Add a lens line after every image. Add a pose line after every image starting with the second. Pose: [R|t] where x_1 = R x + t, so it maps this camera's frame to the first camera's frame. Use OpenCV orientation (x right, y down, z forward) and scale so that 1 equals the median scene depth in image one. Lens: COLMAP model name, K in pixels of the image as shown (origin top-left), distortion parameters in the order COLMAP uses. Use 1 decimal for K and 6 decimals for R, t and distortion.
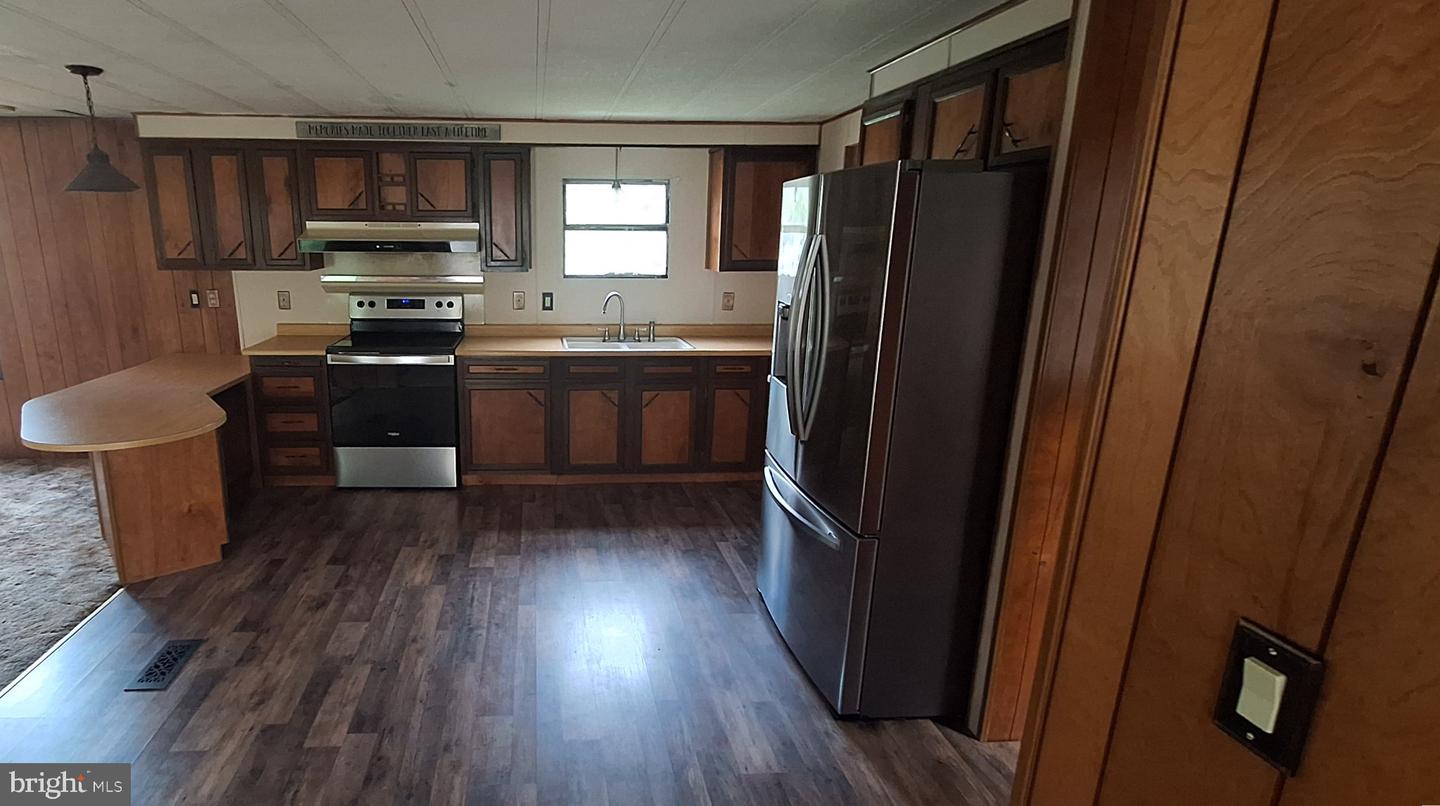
lens RADIAL K [[705.4, 0, 576.6], [0, 705.4, 397.0], [0, 0, 1]] dist [-0.003186, -0.000100]
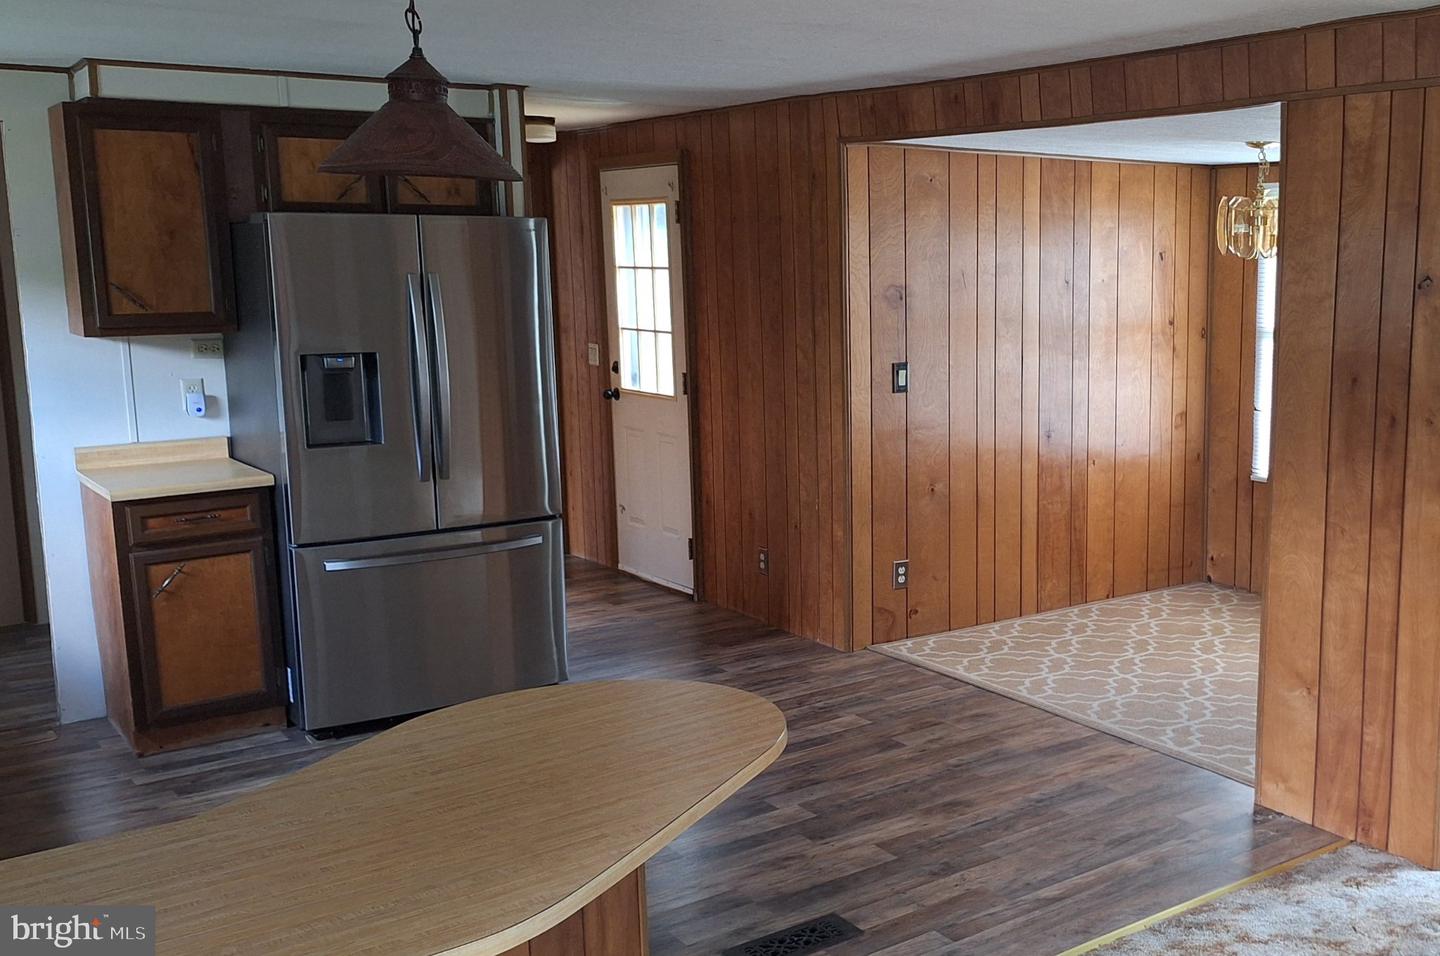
lens RADIAL K [[1444.7, 0, 999.3], [0, 1444.7, 478.2], [0, 0, 1]] dist [0.175798, -0.241187]
pose [[-0.589510, -0.120007, 0.798797, -1.006166], [0.190295, 0.940436, 0.281723, -0.211214], [-0.785026, 0.318085, -0.531559, 0.843177]]
